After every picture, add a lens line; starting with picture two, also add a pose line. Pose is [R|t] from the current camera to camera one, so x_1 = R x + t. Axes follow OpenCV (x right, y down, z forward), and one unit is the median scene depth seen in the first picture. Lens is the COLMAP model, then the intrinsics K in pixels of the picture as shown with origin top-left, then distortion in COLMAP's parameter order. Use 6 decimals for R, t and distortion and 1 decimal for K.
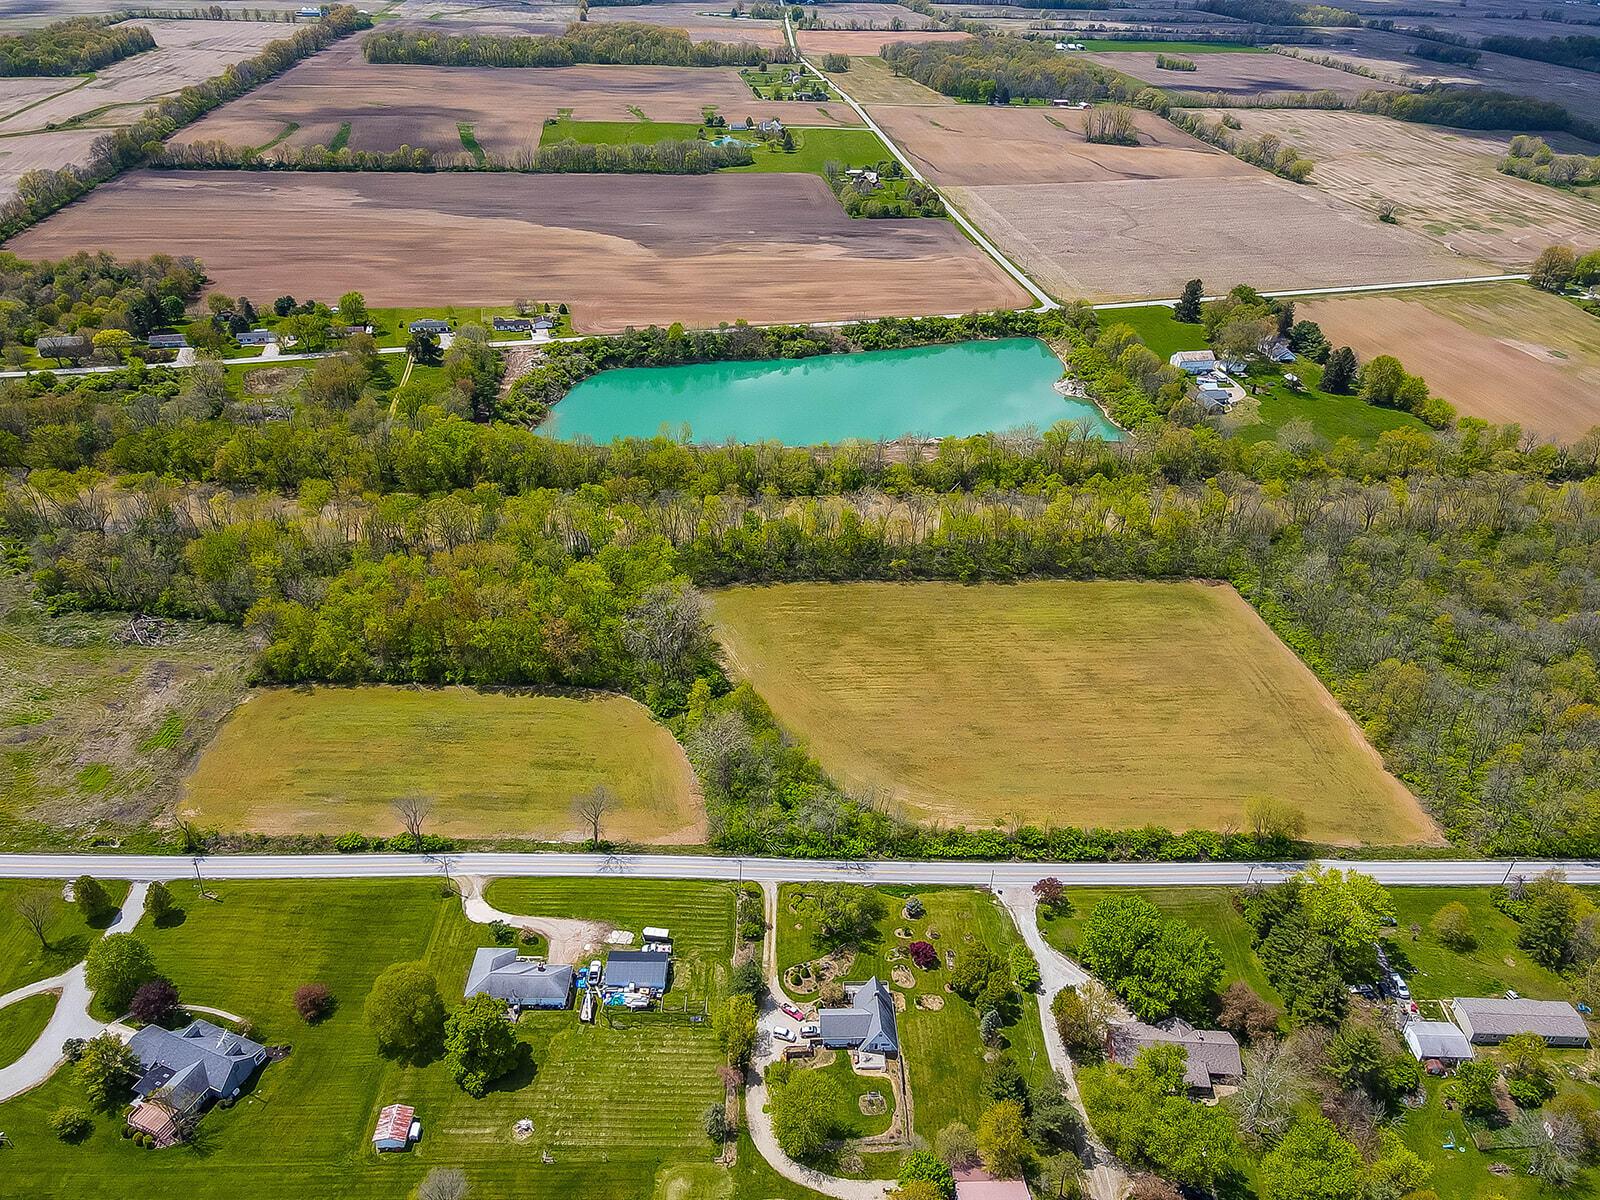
lens RADIAL K [[1147.4, 0, 797.4], [0, 1147.4, 598.9], [0, 0, 1]] dist [0.010639, 0.020194]
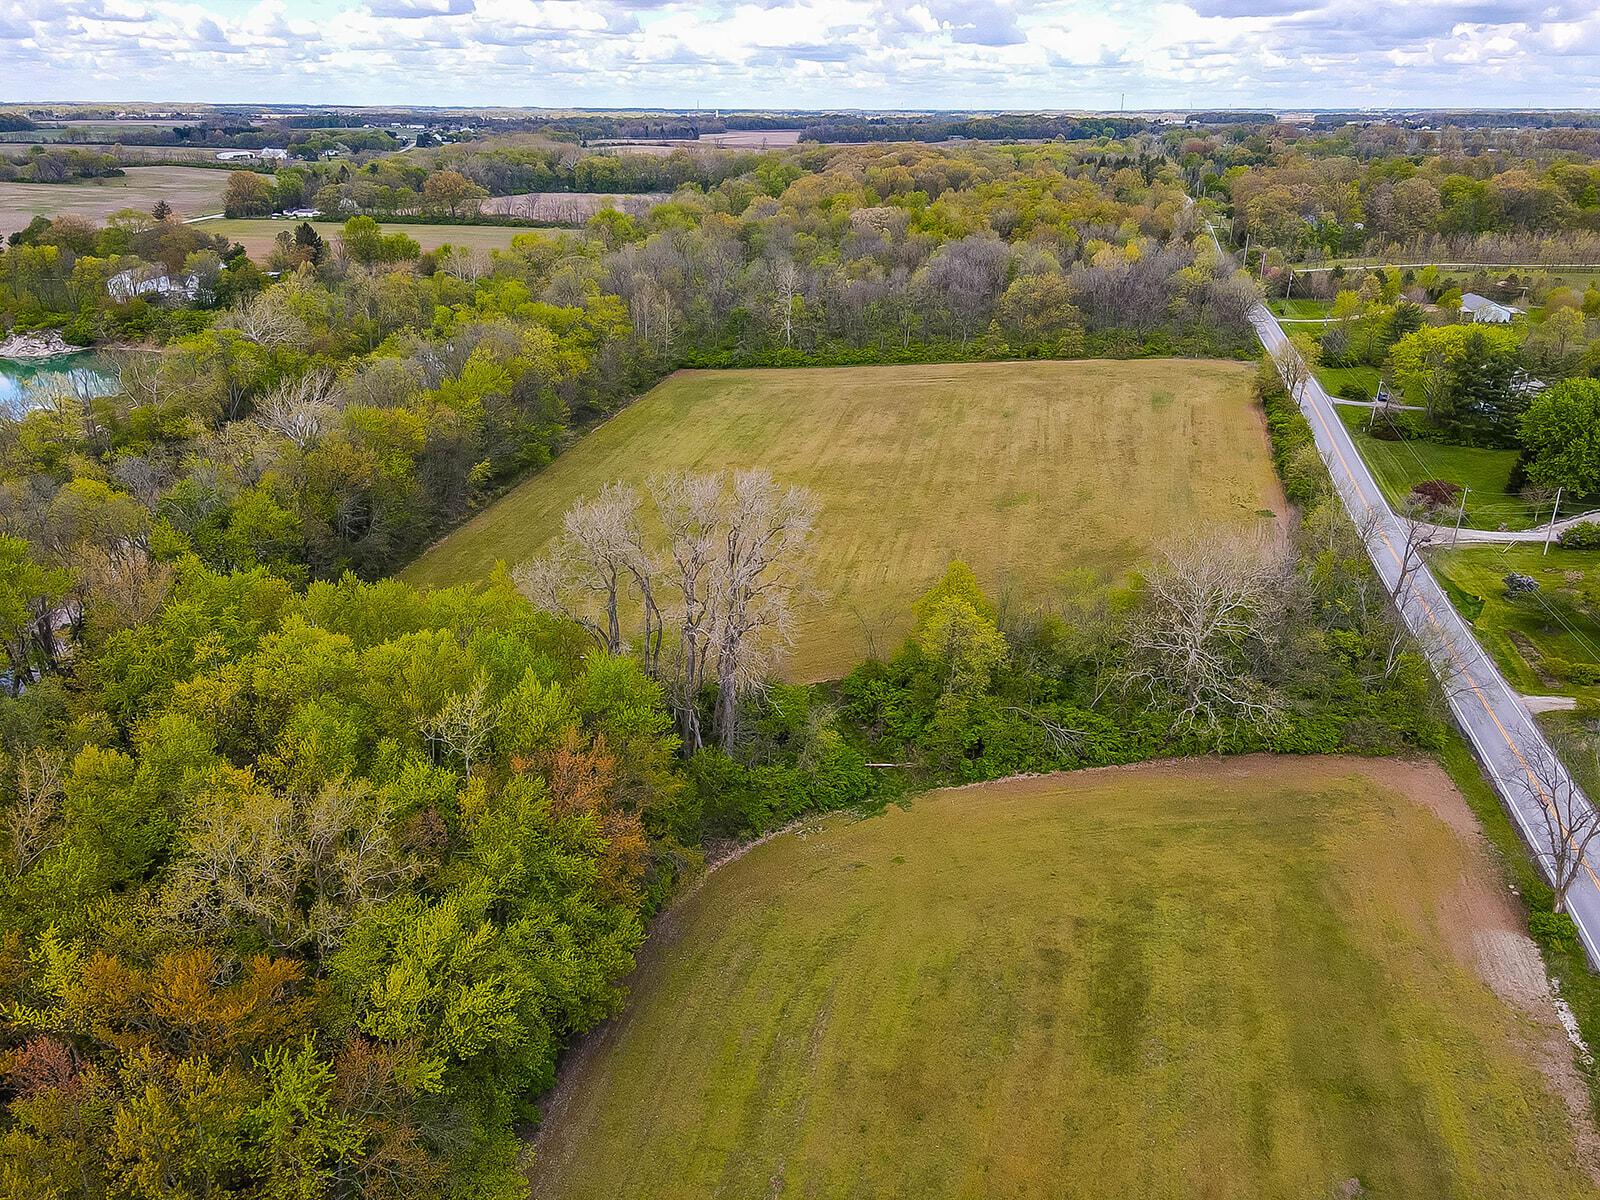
lens RADIAL K [[1171.1, 0, 820.6], [0, 1171.1, 592.3], [0, 0, 1]] dist [0.006372, -0.001424]
pose [[0.240637, -0.400518, 0.884126, -0.407540], [0.502224, 0.830854, 0.239693, -0.039224], [-0.830581, 0.386350, 0.401084, 0.813841]]
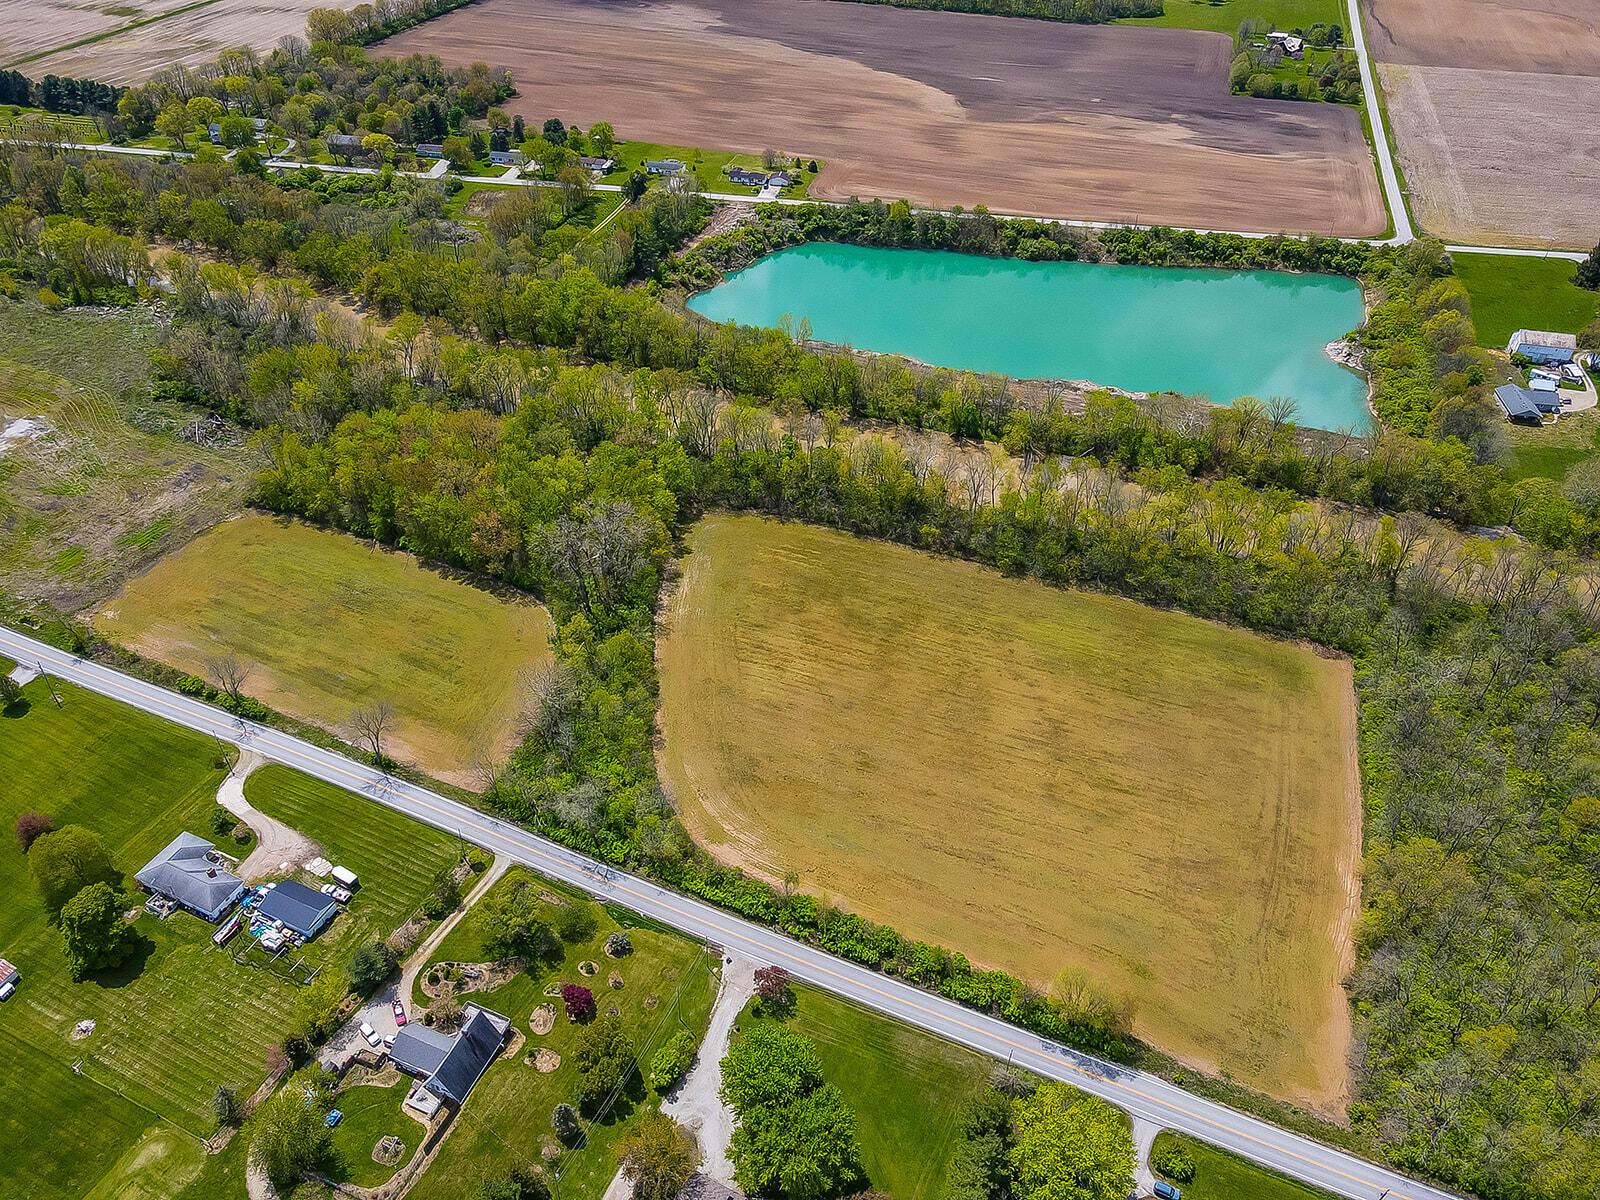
lens RADIAL K [[1144.0, 0, 797.8], [0, 1144.0, 600.1], [0, 0, 1]] dist [0.020755, 0.003432]
pose [[0.906786, 0.254985, -0.335742, 0.347025], [-0.212032, 0.964147, 0.159571, -0.113246], [0.364393, -0.073509, 0.928340, 0.208542]]
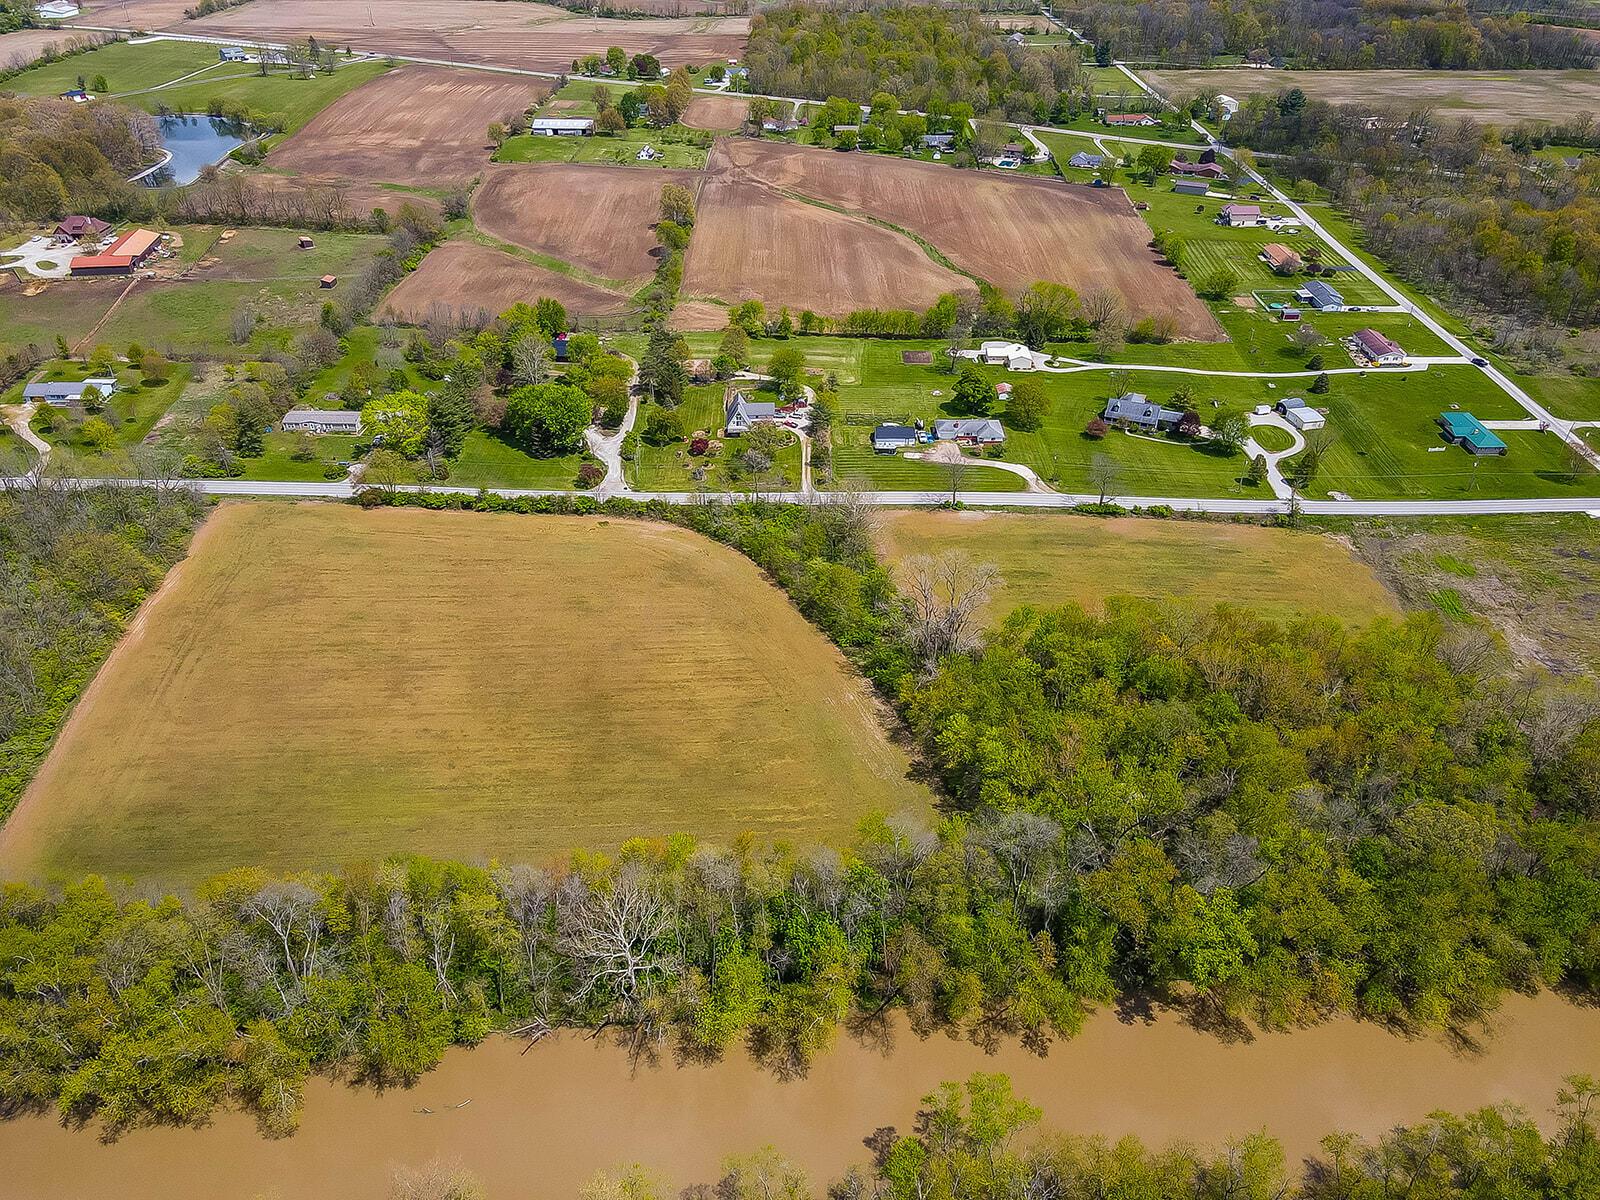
lens RADIAL K [[1164.9, 0, 797.8], [0, 1164.9, 595.1], [0, 0, 1]] dist [0.012910, 0.008077]
pose [[-0.999508, -0.028721, -0.012575, -0.000078], [-0.023444, 0.418337, 0.907989, -0.691316], [-0.020818, 0.907838, -0.418805, 1.307899]]
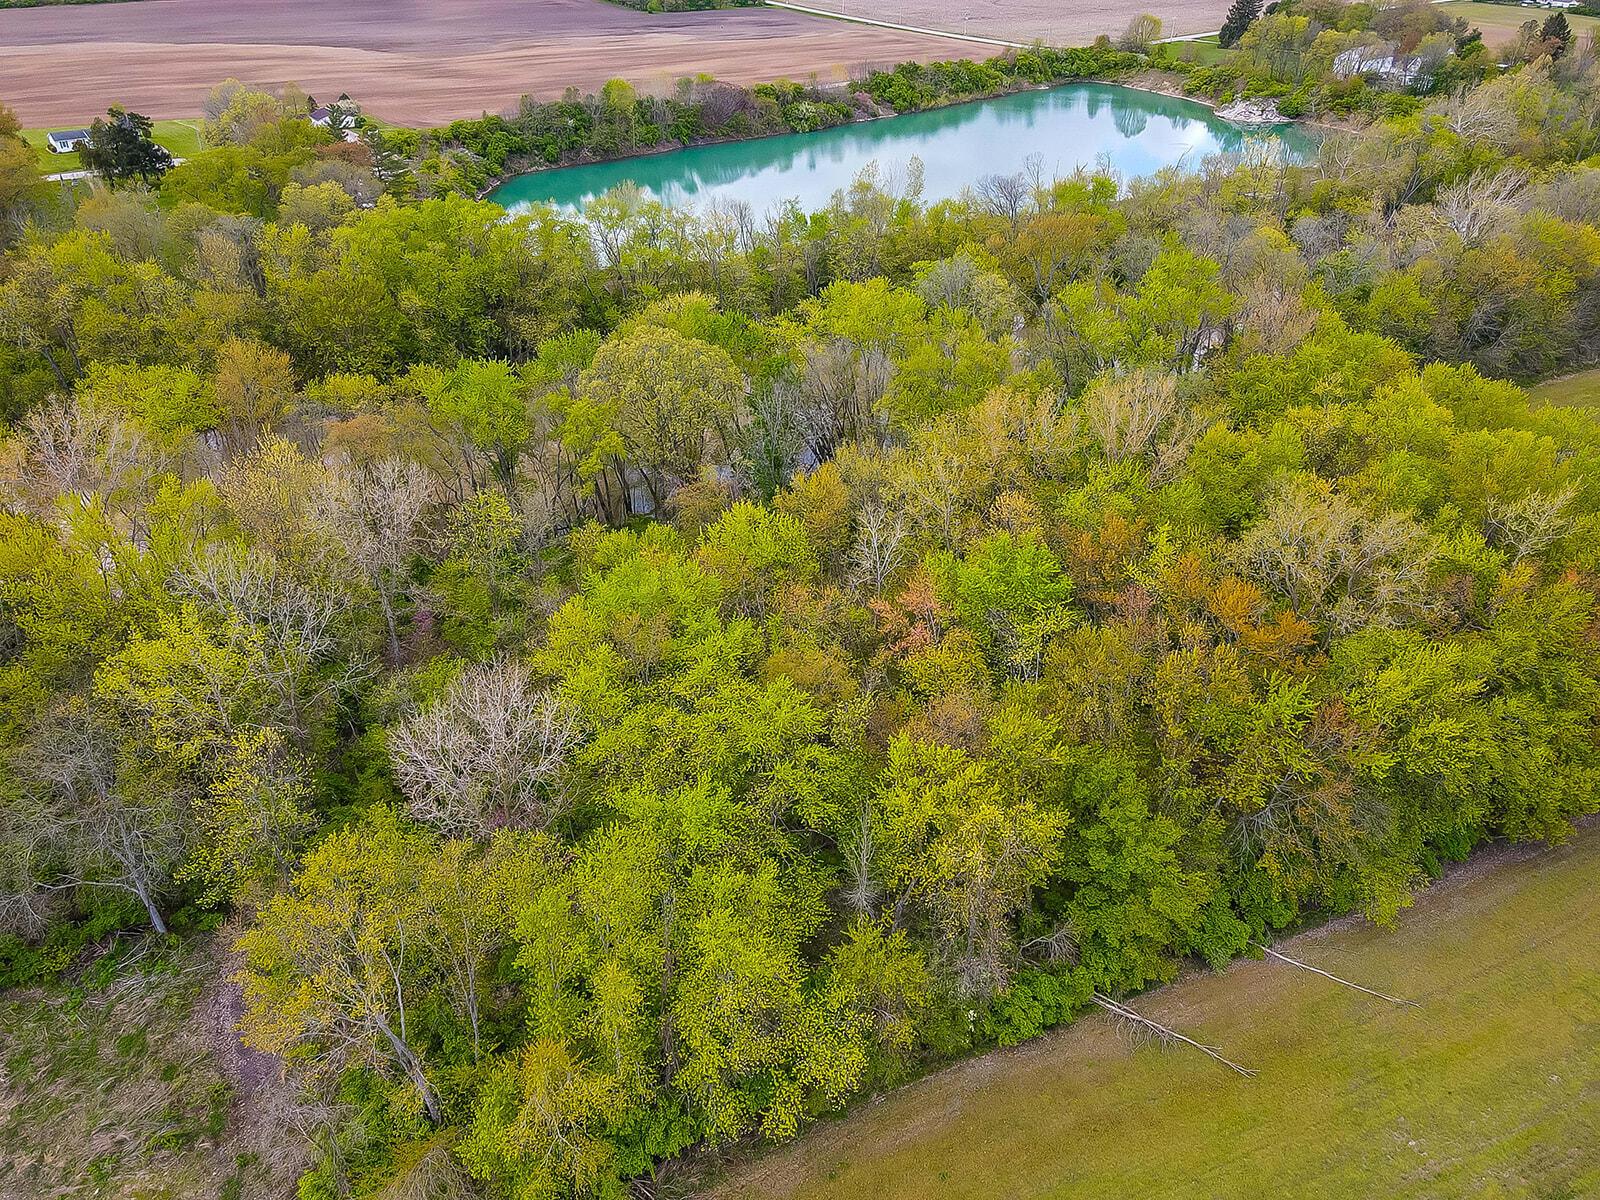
lens RADIAL K [[1164.9, 0, 797.8], [0, 1164.9, 595.1], [0, 0, 1]] dist [0.012910, 0.008077]
pose [[0.917803, -0.237162, 0.318421, -0.448842], [0.231263, 0.971232, 0.056799, -0.030507], [-0.322732, 0.021508, 0.946246, 0.797623]]
